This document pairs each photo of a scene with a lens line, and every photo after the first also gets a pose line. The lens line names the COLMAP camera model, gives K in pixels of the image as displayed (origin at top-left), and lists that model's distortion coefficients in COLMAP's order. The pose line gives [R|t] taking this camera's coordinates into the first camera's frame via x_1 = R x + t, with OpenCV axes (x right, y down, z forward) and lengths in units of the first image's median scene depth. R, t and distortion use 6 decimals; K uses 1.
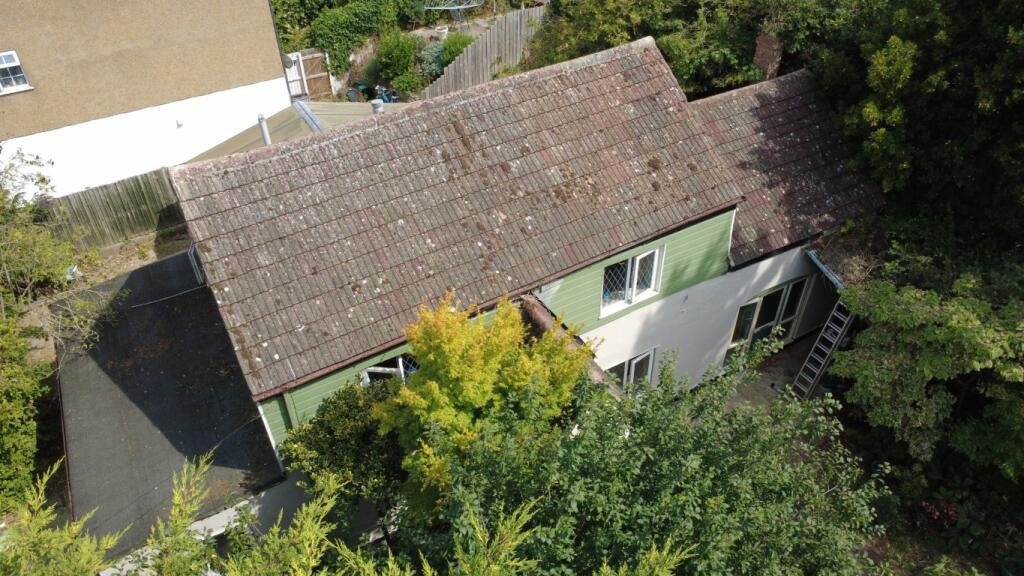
lens RADIAL K [[728.4, 0, 514.3], [0, 728.4, 286.5], [0, 0, 1]] dist [-0.005012, -0.000045]
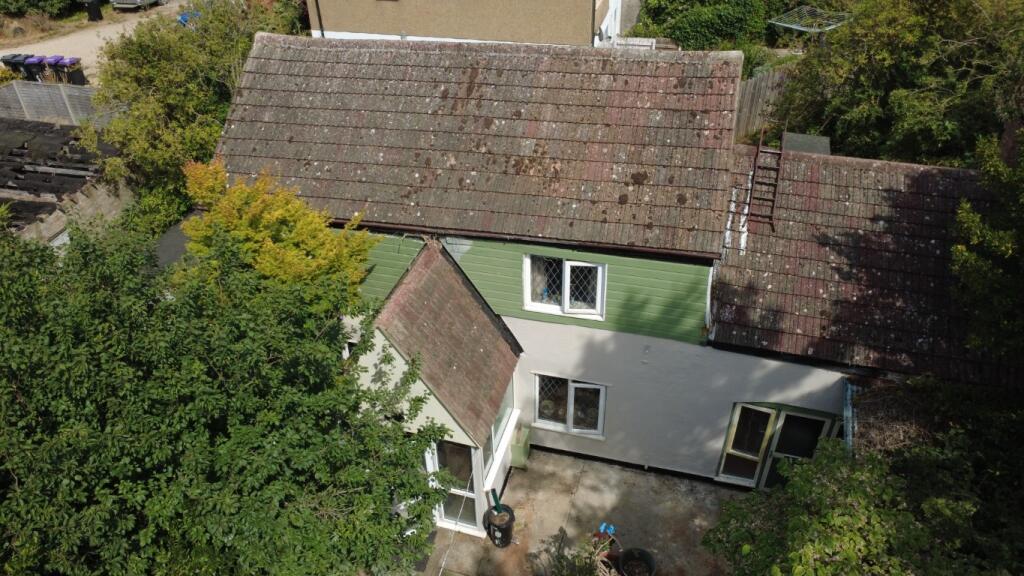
lens RADIAL K [[728.4, 0, 514.9], [0, 728.4, 289.3], [0, 0, 1]] dist [-0.005012, -0.000045]
pose [[0.706744, 0.420999, -0.568571, 0.647723], [-0.435138, 0.892350, 0.119857, -0.088644], [0.557824, 0.162698, 0.813856, 0.222019]]
